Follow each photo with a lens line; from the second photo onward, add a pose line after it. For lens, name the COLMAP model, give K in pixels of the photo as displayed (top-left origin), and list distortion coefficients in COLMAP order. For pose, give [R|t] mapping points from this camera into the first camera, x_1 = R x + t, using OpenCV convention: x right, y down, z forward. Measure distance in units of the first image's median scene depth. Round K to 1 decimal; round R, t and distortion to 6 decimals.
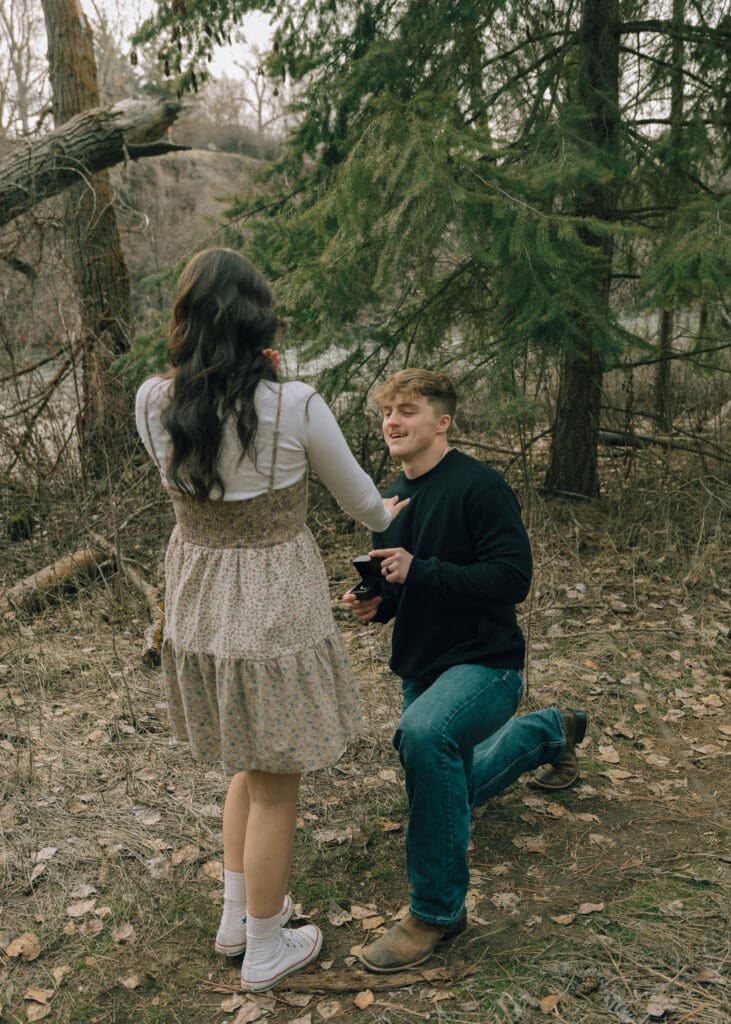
lens RADIAL K [[1683.2, 0, 365.5], [0, 1683.2, 512.0], [0, 0, 1]] dist [-0.031930, 0.023669]
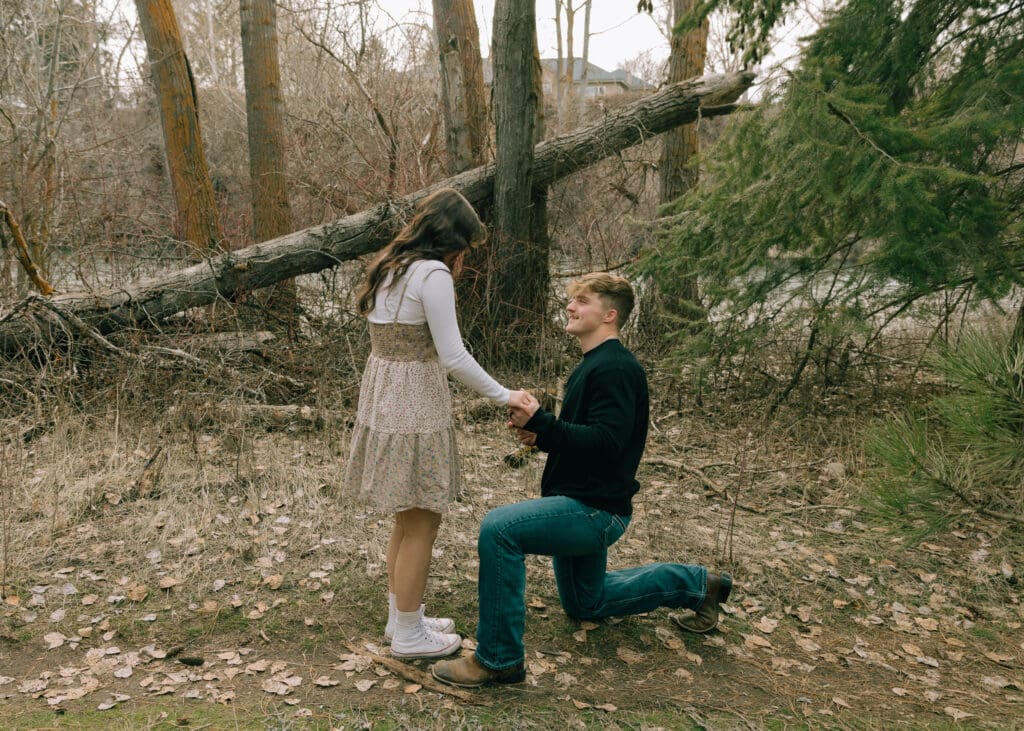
lens RADIAL K [[1666.3, 0, 512.0], [0, 1666.3, 365.5], [0, 0, 1]] dist [-0.017460, -0.019767]
pose [[0.493970, 0.116942, -0.861579, 1.048424], [-0.169049, 0.984922, 0.036763, -0.044560], [0.852887, 0.127489, 0.506291, 0.257017]]
